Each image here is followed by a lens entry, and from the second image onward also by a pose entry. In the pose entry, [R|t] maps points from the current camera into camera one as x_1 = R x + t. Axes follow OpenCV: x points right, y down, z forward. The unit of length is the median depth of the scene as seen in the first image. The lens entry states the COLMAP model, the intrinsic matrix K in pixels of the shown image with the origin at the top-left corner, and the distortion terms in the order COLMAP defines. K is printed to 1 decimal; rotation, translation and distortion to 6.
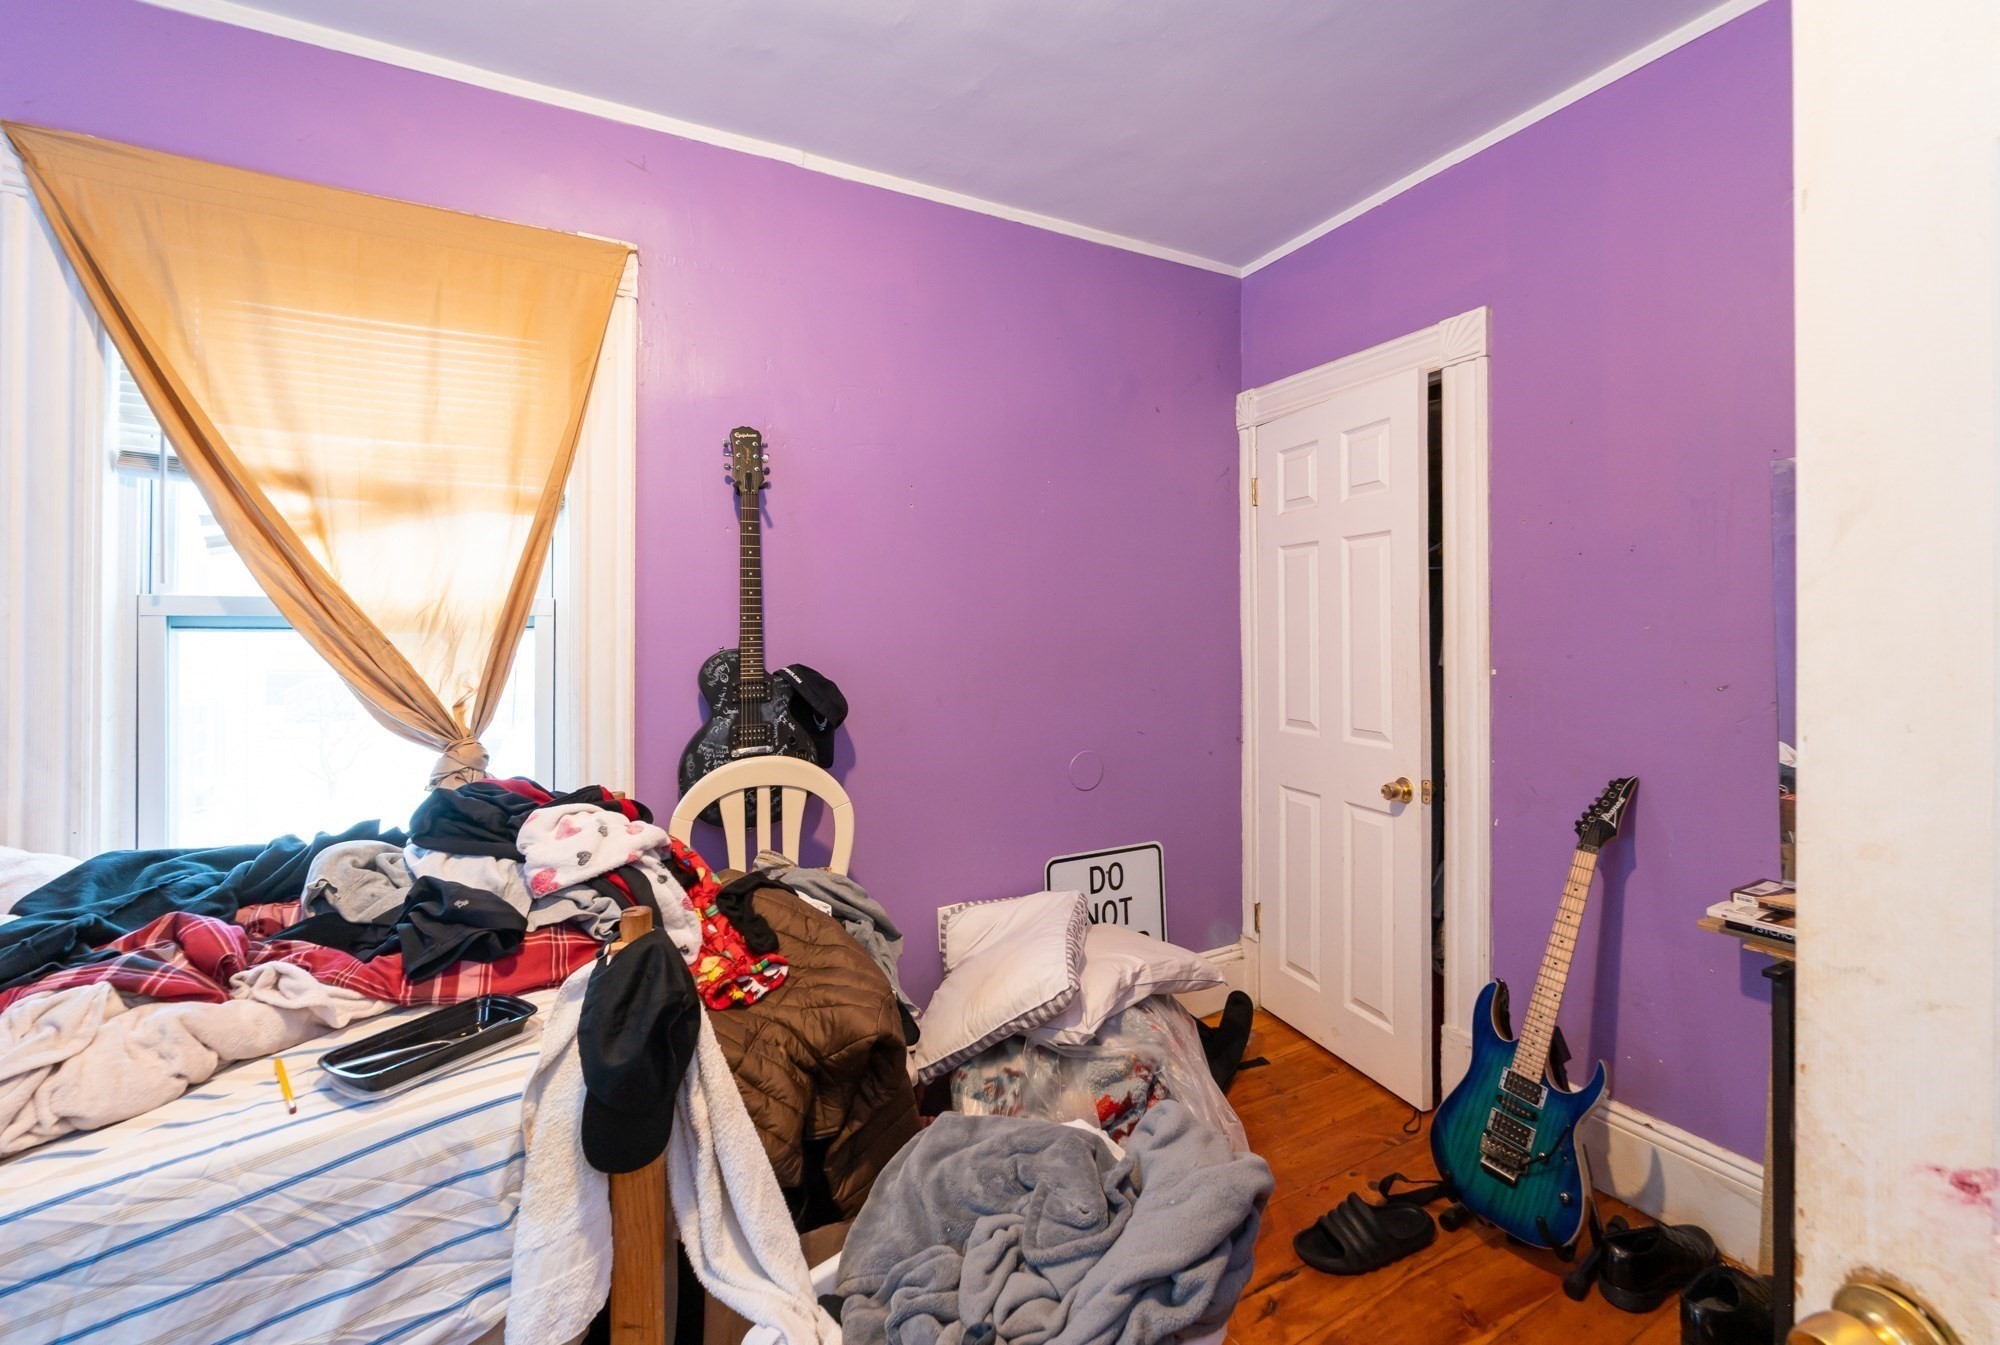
lens RADIAL K [[835.3, 0, 1009.3], [0, 835.3, 626.2], [0, 0, 1]] dist [-0.007045, 0.000867]
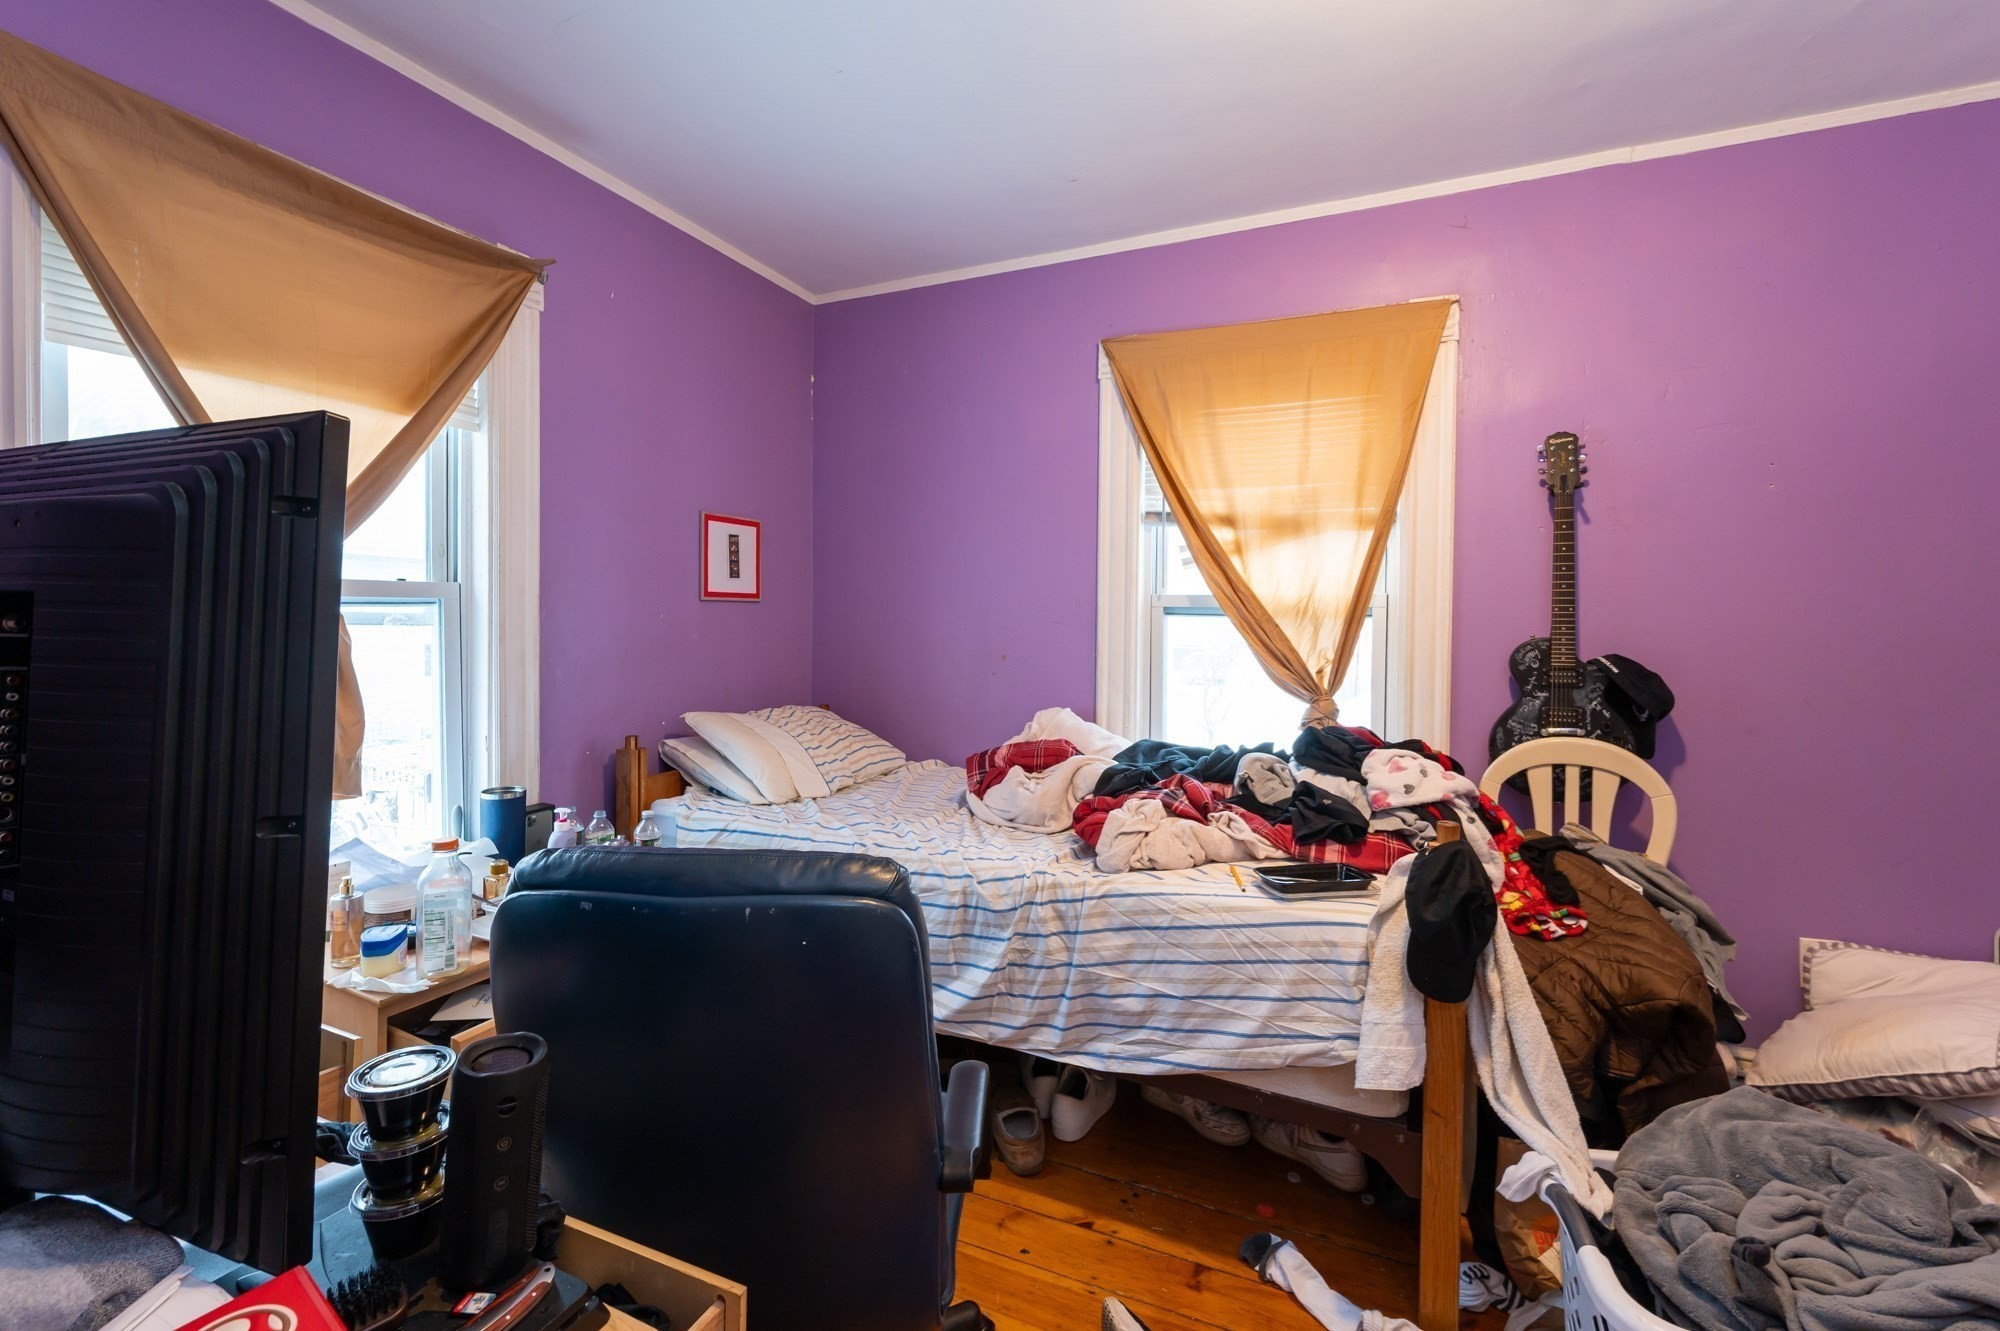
lens RADIAL K [[818.8, 0, 1010.6], [0, 818.8, 619.9], [0, 0, 1]] dist [-0.004140, 0.000278]
pose [[0.605699, 0.015248, -0.795548, 0.129147], [-0.009306, 0.999884, 0.012079, -0.003230], [0.795640, 0.000088, 0.605770, -0.275677]]
